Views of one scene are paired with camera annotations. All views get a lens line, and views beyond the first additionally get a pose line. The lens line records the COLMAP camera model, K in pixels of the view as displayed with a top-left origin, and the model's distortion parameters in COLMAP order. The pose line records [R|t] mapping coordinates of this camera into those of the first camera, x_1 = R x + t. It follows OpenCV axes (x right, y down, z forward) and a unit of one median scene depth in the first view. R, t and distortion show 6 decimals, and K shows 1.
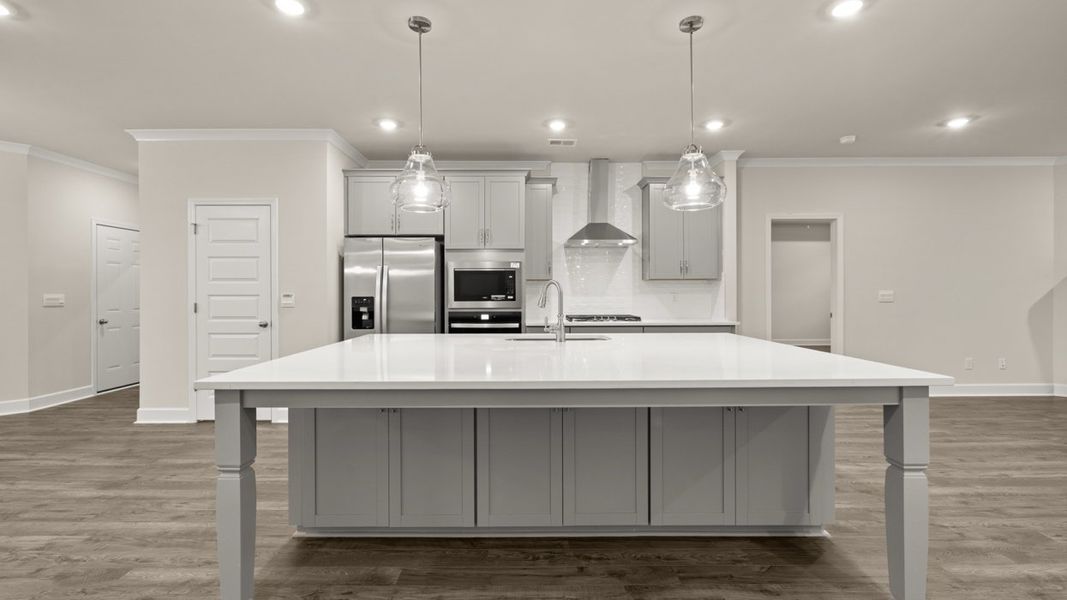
lens RADIAL K [[447.4, 0, 531.6], [0, 447.4, 296.1], [0, 0, 1]] dist [-0.000454, -0.000853]
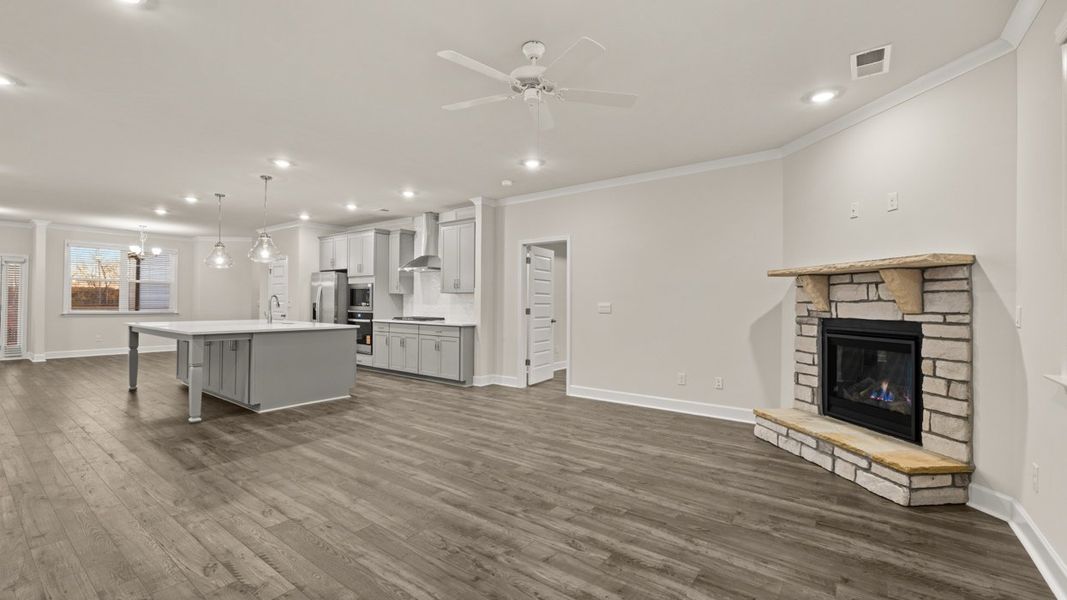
lens RADIAL K [[447.4, 0, 526.8], [0, 447.4, 297.7], [0, 0, 1]] dist [-0.000454, -0.000853]
pose [[0.790508, 0.001961, -0.612448, 1.457069], [-0.015281, 0.999747, -0.016523, -0.003166], [0.612261, 0.022421, 0.790338, 0.033602]]
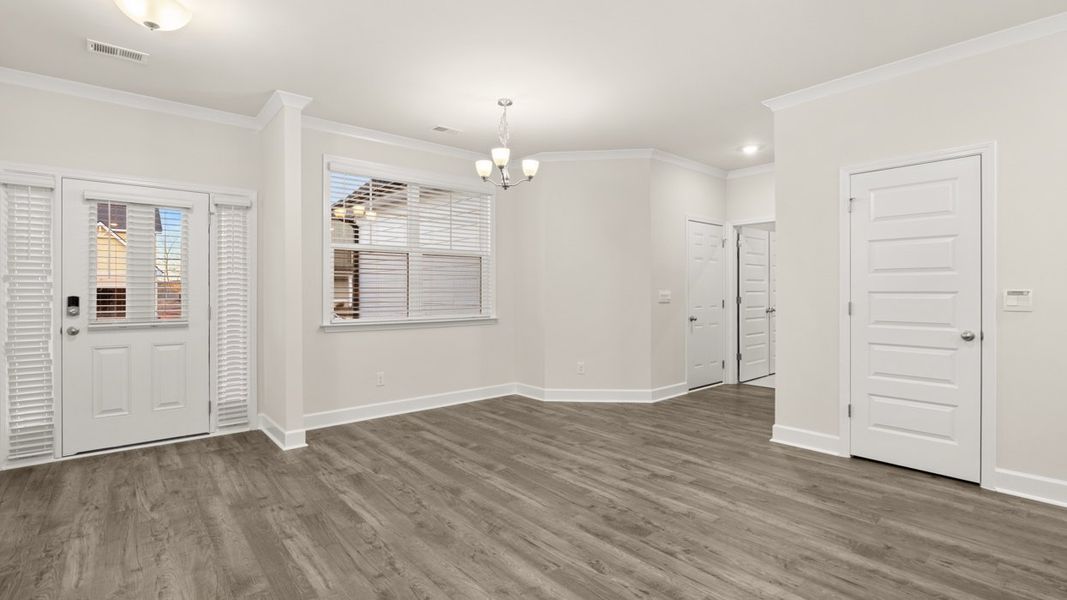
lens RADIAL K [[495.4, 0, 534.4], [0, 495.4, 290.9], [0, 0, 1]] dist [-0.016998, 0.005961]
pose [[0.644025, 0.001006, -0.765004, -0.421023], [-0.004196, 0.999989, -0.002218, 0.000367], [0.764993, 0.004639, 0.644022, 0.039098]]
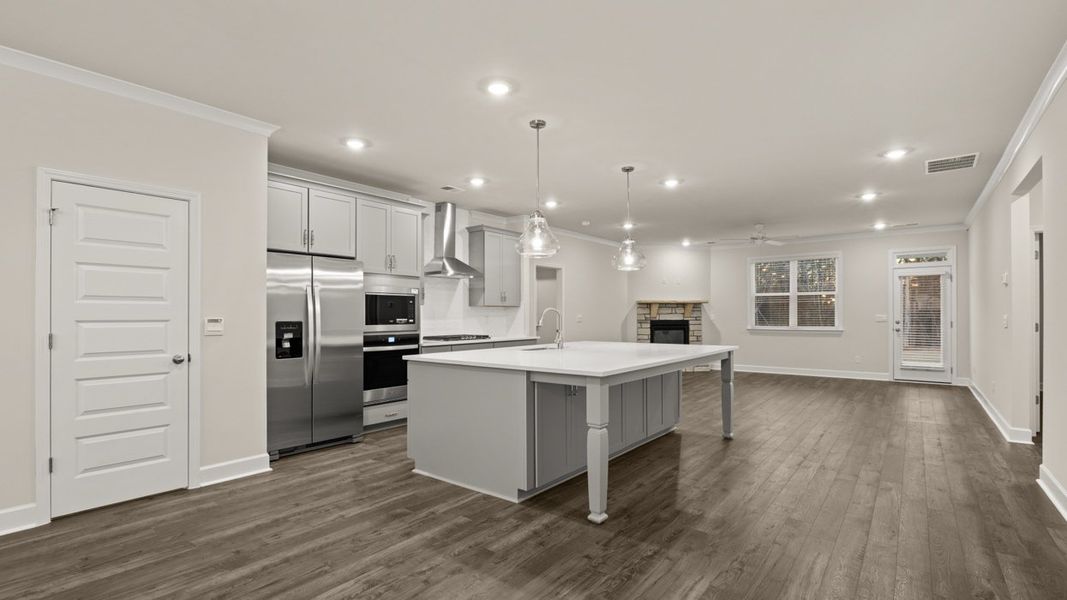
lens RADIAL K [[495.4, 0, 525.7], [0, 495.4, 314.8], [0, 0, 1]] dist [-0.016998, 0.005961]
pose [[0.623532, 0.000984, 0.781797, -0.809935], [0.008180, 0.999936, -0.007782, -0.000127], [-0.781755, 0.011247, 0.623484, 0.038170]]
